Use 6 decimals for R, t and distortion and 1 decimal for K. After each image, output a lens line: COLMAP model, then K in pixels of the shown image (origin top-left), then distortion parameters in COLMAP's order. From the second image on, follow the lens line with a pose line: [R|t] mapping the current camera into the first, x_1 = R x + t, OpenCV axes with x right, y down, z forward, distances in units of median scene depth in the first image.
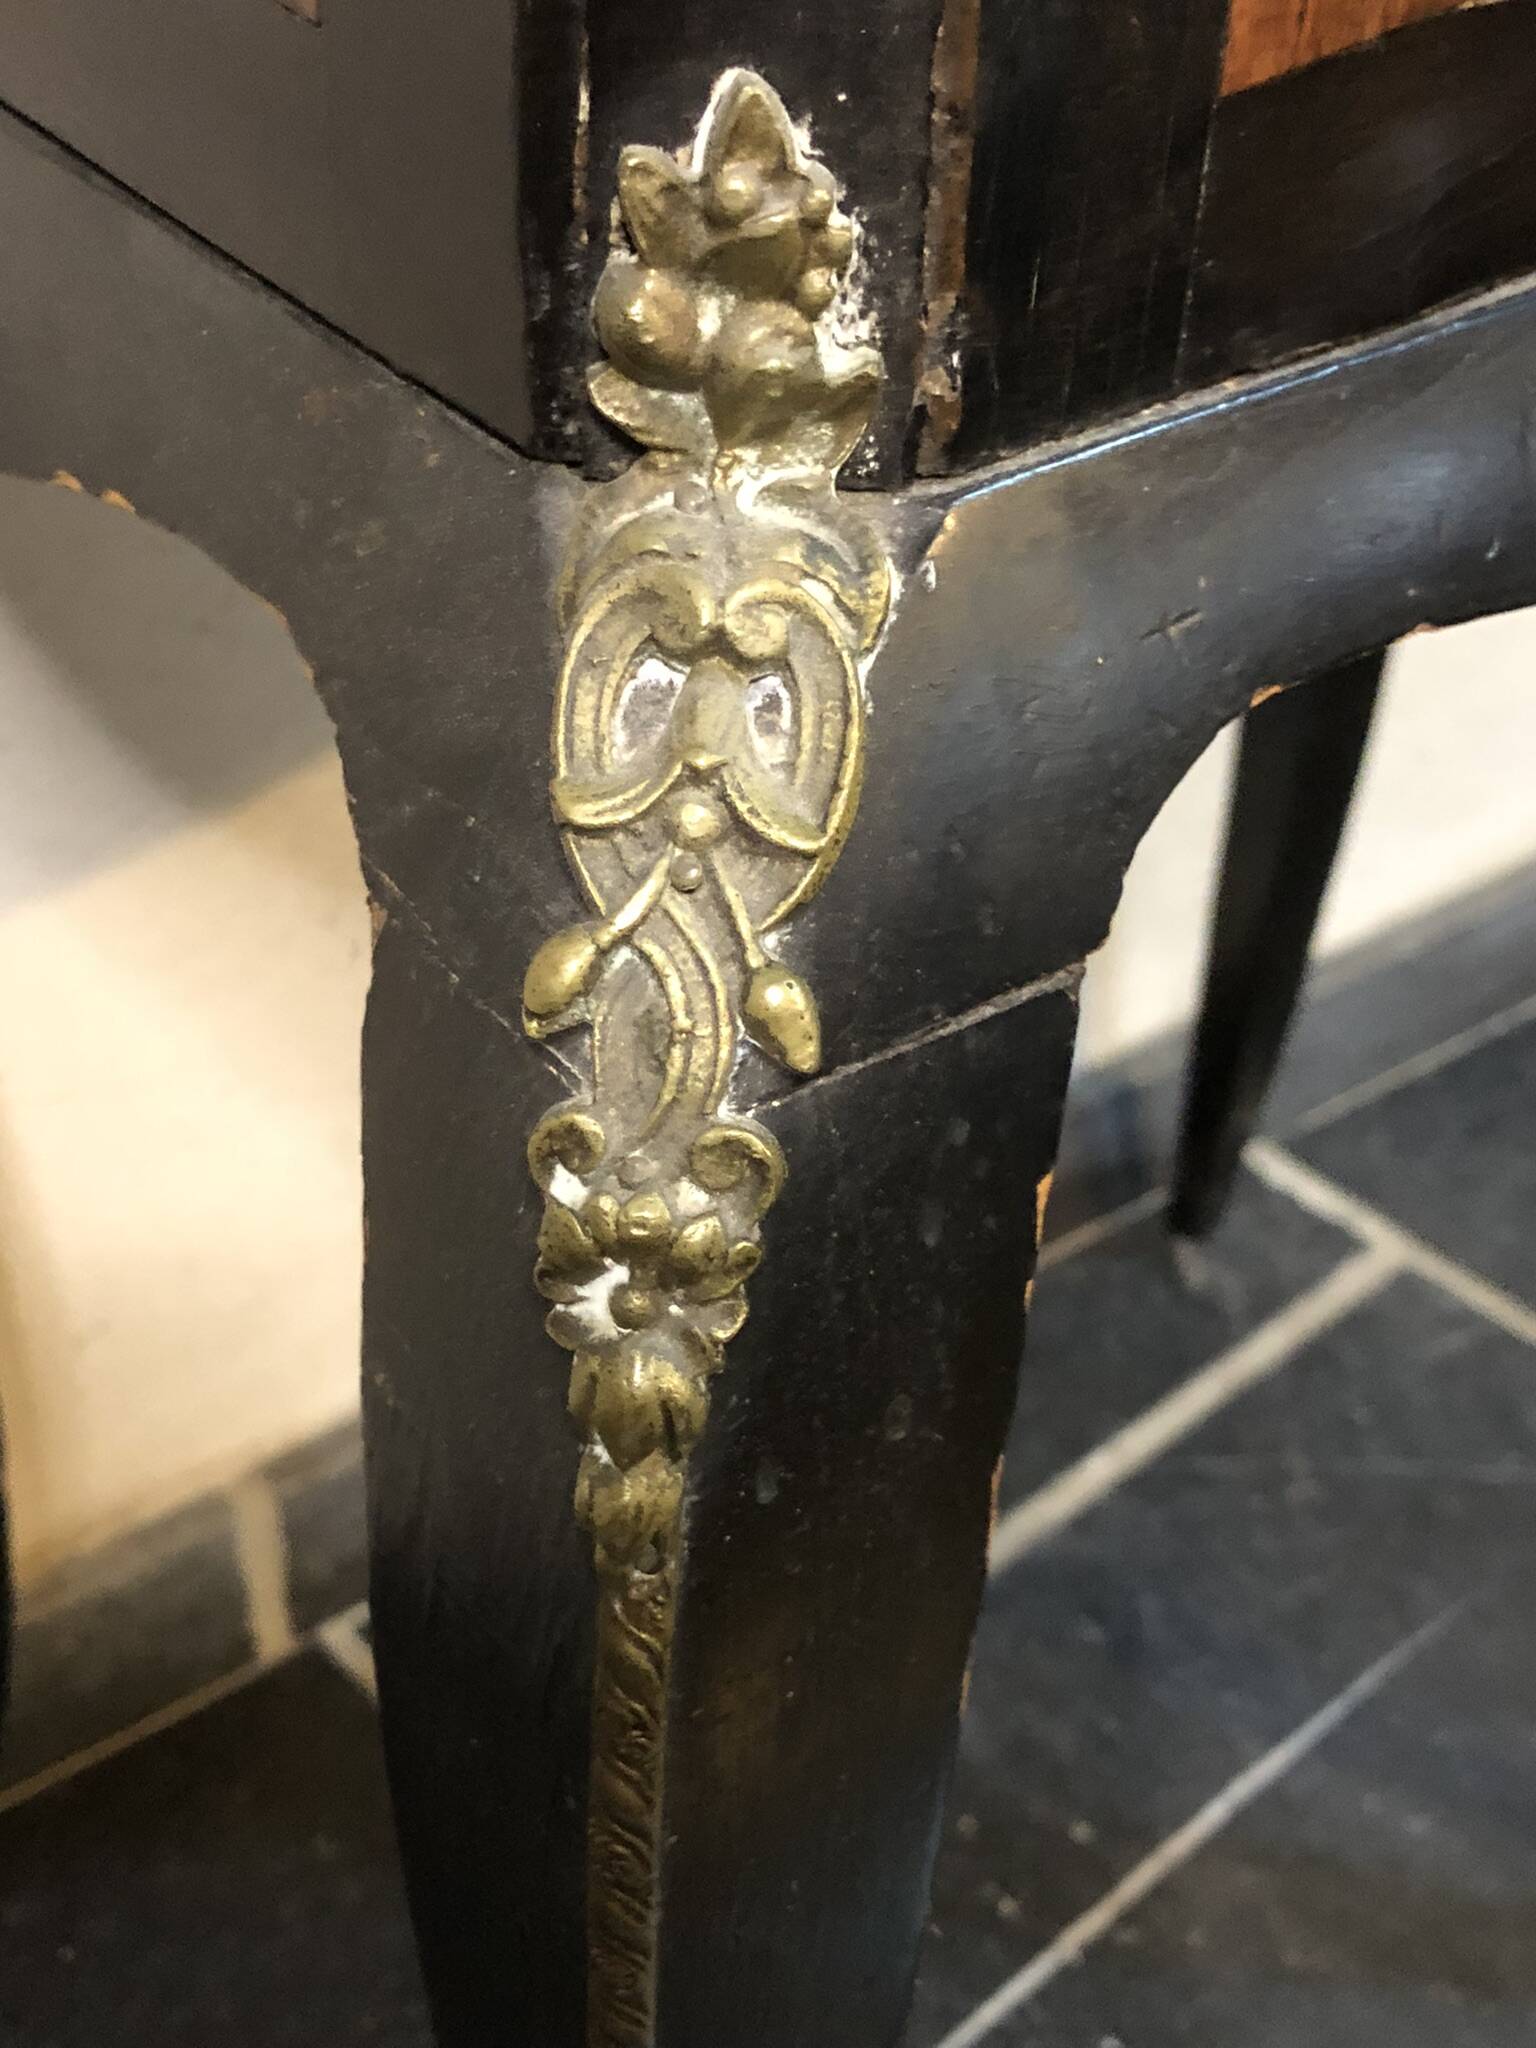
lens RADIAL K [[2633.2, 0, 762.5], [0, 2633.2, 1010.6], [0, 0, 1]] dist [0.029391, 0.000000]
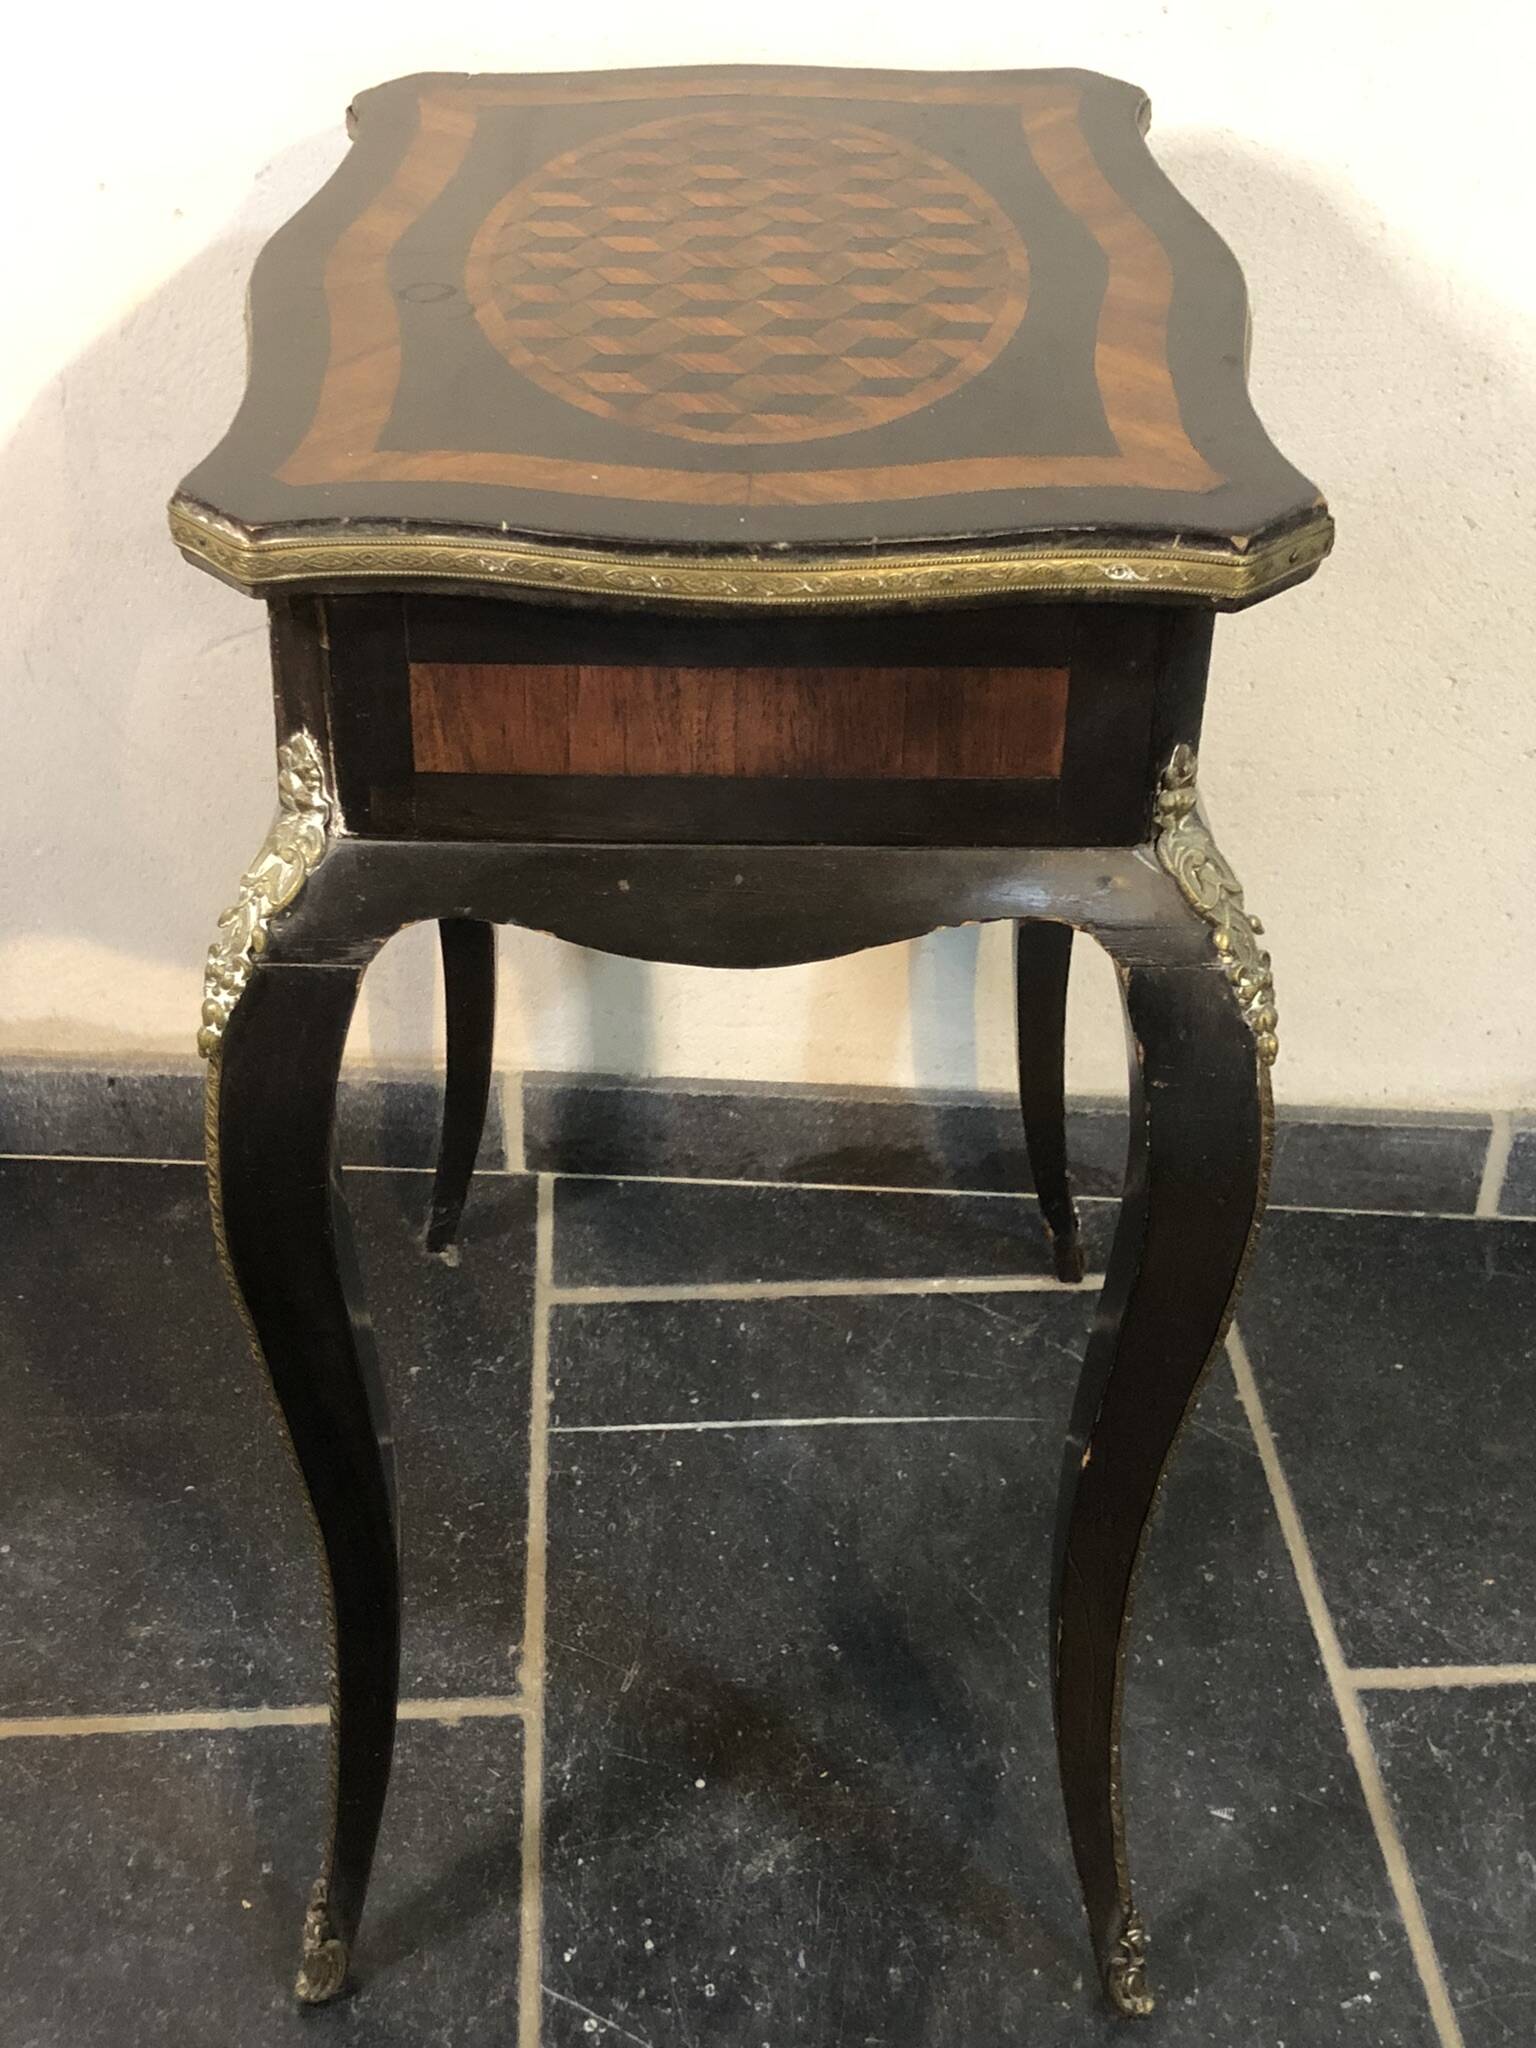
lens RADIAL K [[2633.2, 0, 745.1], [0, 2633.2, 973.0], [0, 0, 1]] dist [0.029391, 0.000000]
pose [[0.766361, 0.347922, -0.540038, 3.606142], [-0.384585, 0.921833, 0.048136, -0.206056], [0.514573, 0.170801, 0.840263, -2.245739]]
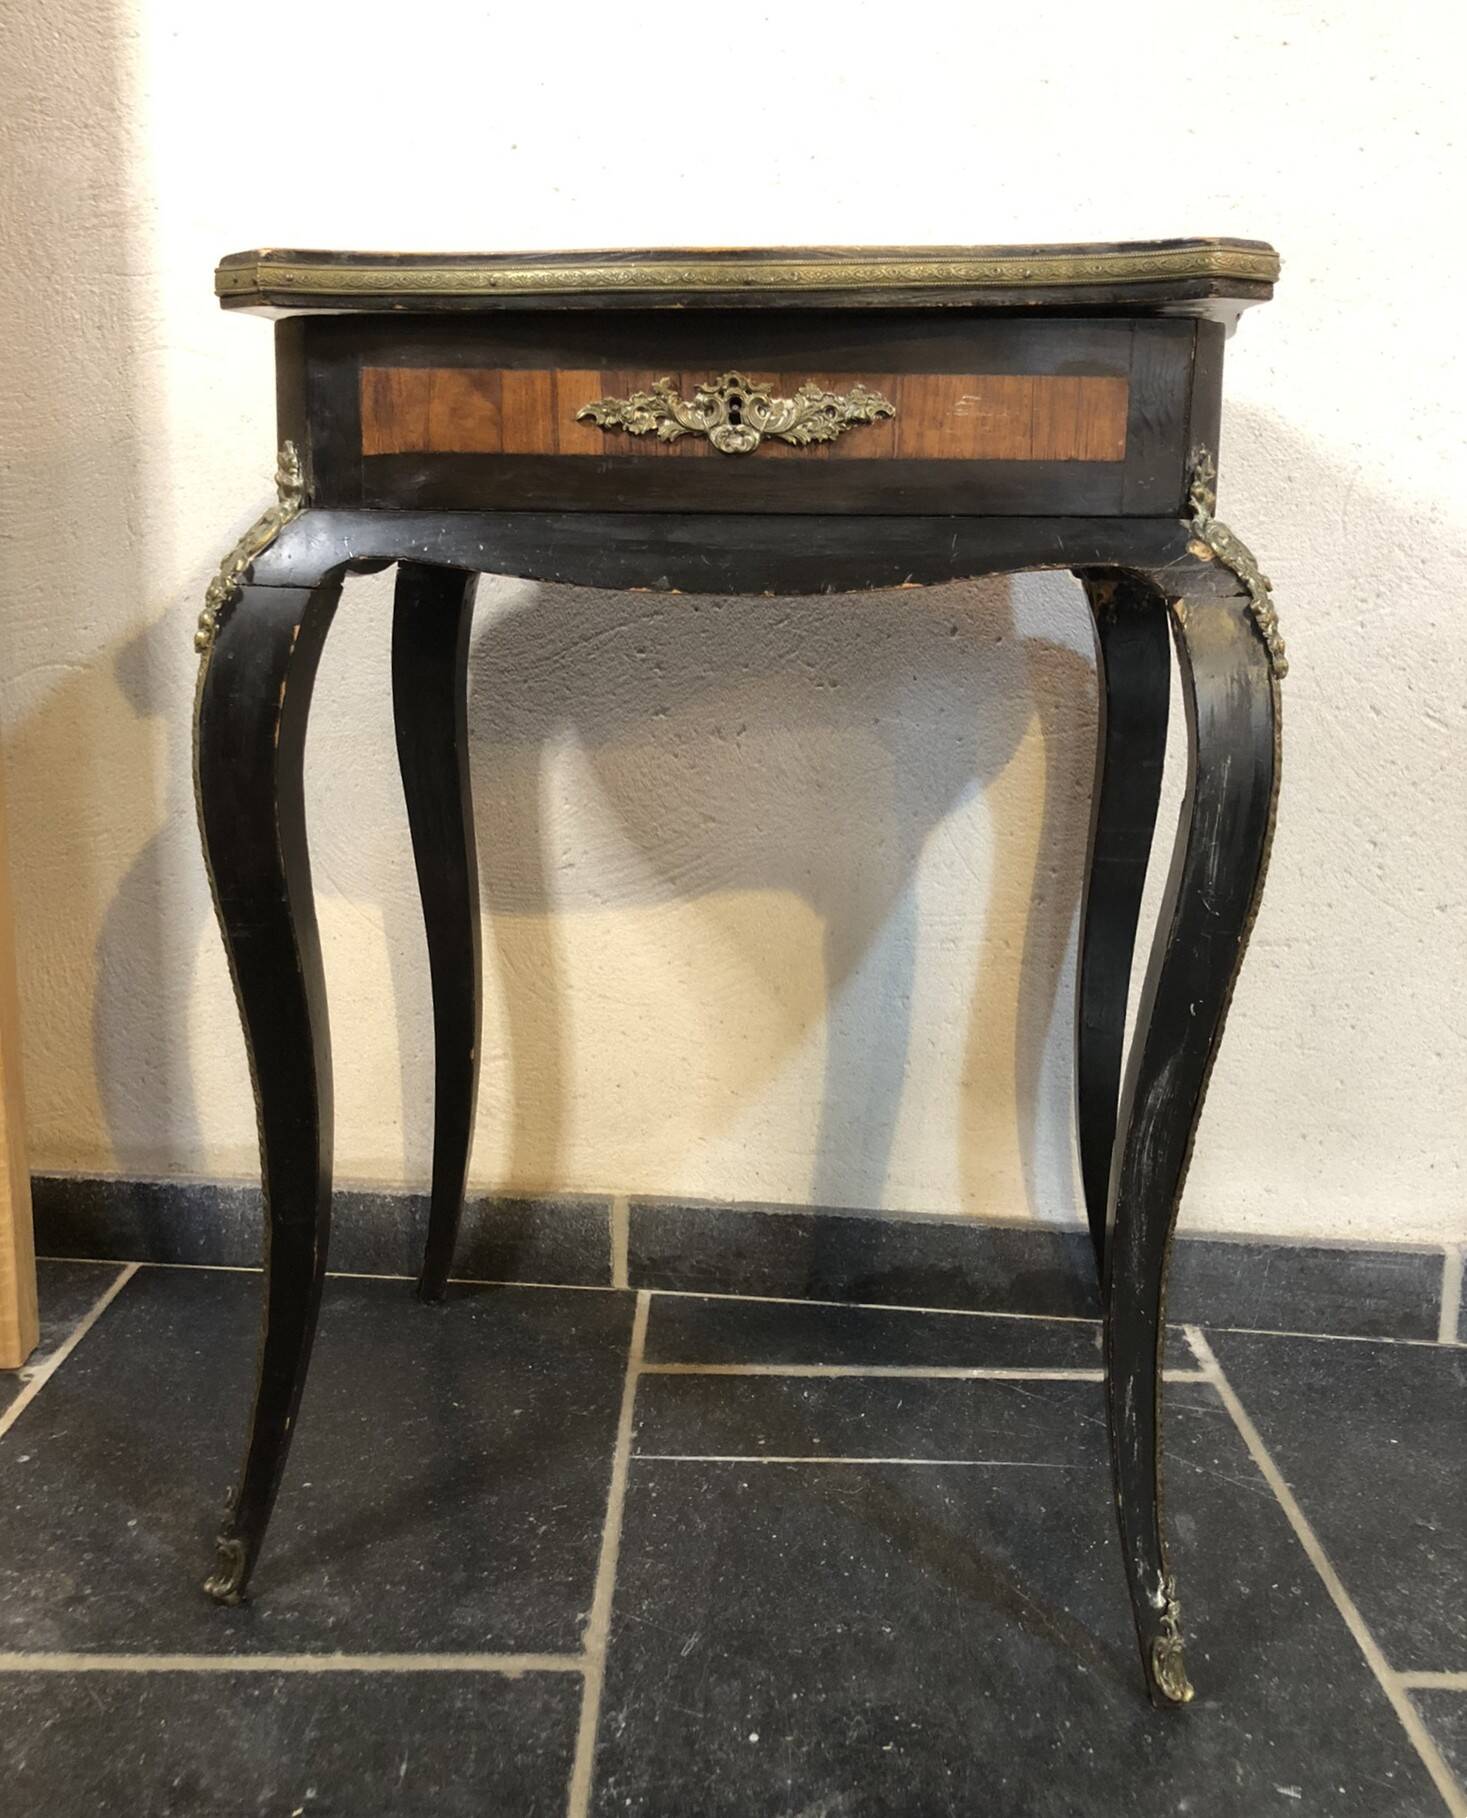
lens RADIAL K [[1678.1, 0, 737.1], [0, 1678.1, 822.3], [0, 0, 1]] dist [0.009408, 0.000000]
pose [[0.729332, 0.108098, -0.675566, 3.278086], [-0.414005, 0.855859, -0.310008, 1.151996], [0.544678, 0.505786, 0.668959, -0.672600]]
